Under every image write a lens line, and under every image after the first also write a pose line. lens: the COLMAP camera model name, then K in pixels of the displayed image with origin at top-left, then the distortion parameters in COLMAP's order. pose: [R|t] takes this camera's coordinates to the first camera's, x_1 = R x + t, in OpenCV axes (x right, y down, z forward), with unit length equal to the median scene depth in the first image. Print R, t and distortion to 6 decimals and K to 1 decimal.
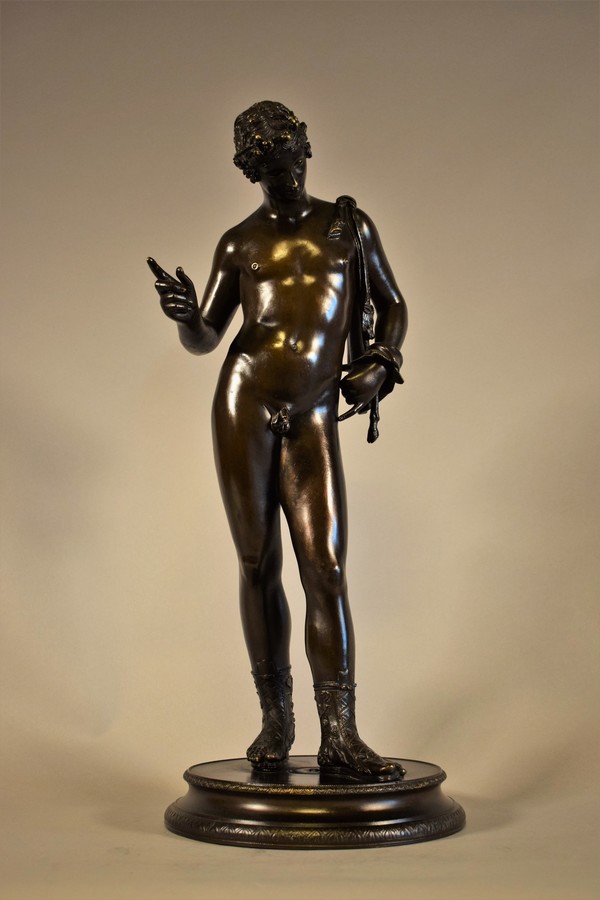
lens RADIAL K [[1308.7, 0, 300.4], [0, 1308.7, 450.7], [0, 0, 1]] dist [0.014386, 0.000000]
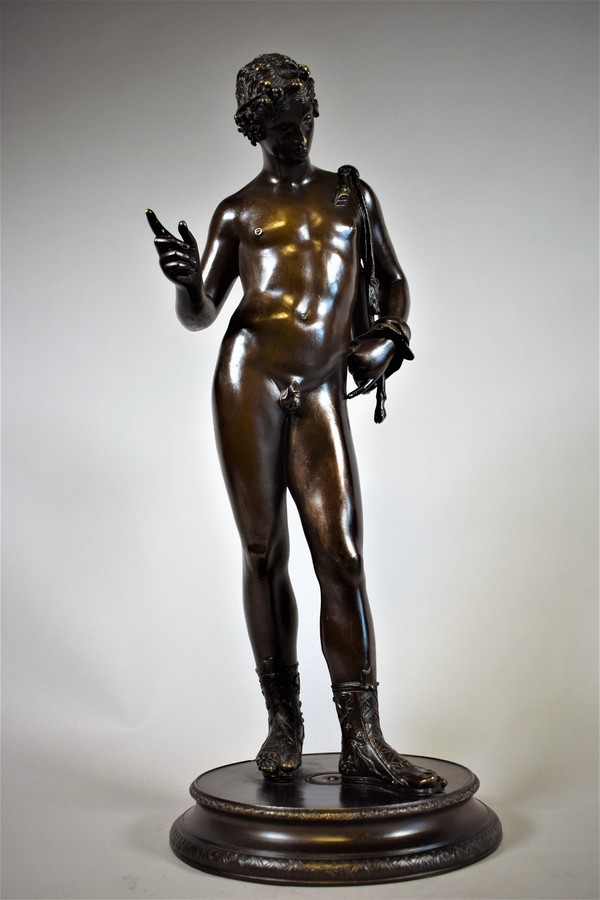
lens RADIAL K [[957.7, 0, 299.6], [0, 957.7, 449.5], [0, 0, 1]] dist [-0.075707, 0.000000]
pose [[0.995375, -0.009061, 0.095639, -0.072199], [0.011385, 0.999652, -0.023788, 0.030148], [-0.095390, 0.024767, 0.995132, 0.332592]]
